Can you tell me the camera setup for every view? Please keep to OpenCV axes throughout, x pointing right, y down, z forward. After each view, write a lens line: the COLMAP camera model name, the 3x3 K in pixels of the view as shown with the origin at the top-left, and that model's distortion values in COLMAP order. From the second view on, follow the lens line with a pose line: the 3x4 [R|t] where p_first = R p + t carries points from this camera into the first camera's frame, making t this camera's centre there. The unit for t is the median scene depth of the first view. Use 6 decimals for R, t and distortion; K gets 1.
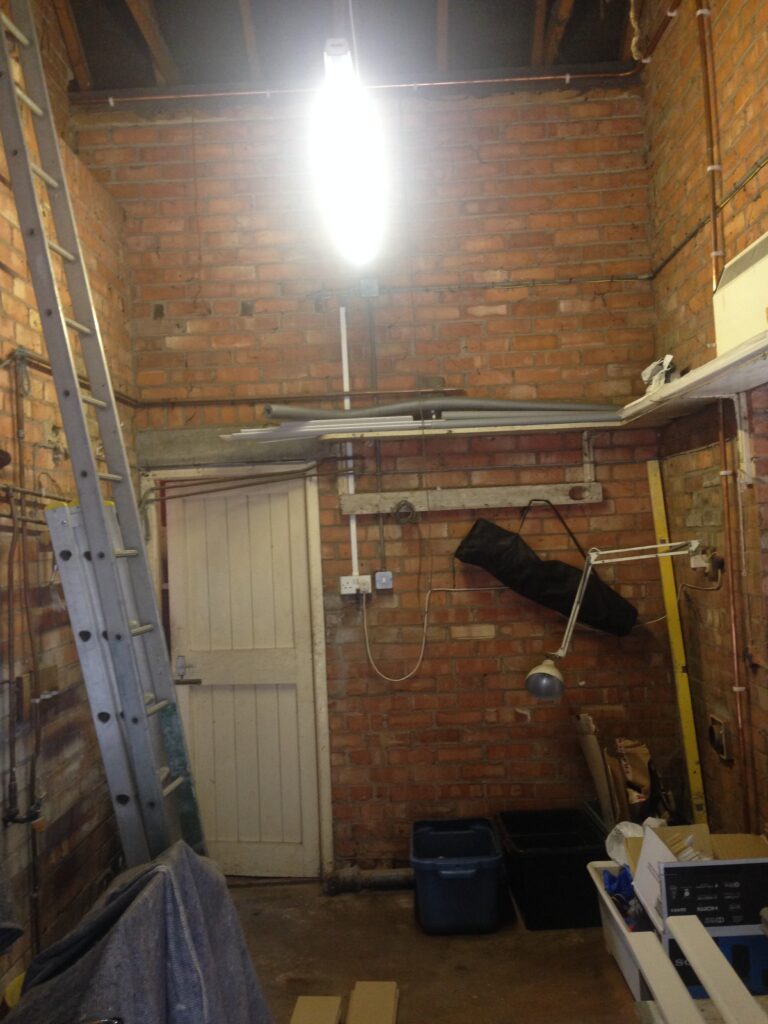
lens RADIAL K [[889.1, 0, 384.0], [0, 889.1, 512.0], [0, 0, 1]] dist [0.106701, -0.187342]
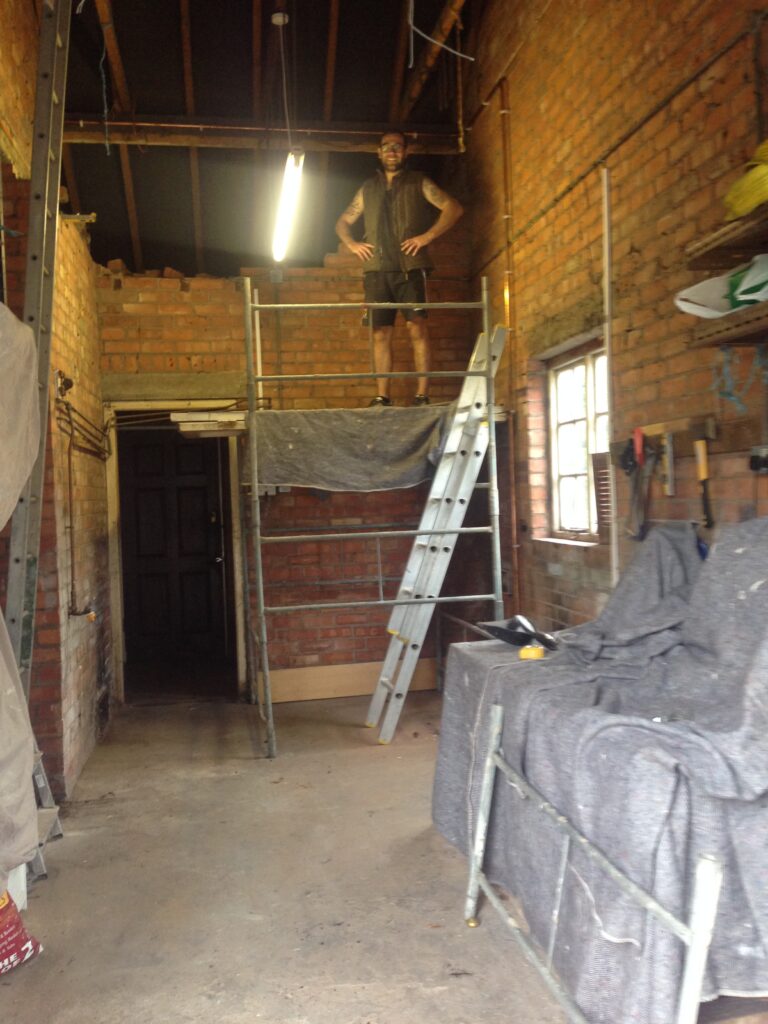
lens RADIAL K [[889.1, 0, 384.0], [0, 889.1, 512.0], [0, 0, 1]] dist [0.106701, -0.187342]
pose [[0.981479, 0.005792, 0.191481, -0.115619], [-0.013607, 0.999126, 0.039522, 0.059289], [-0.191084, -0.041395, 0.980700, -0.416329]]
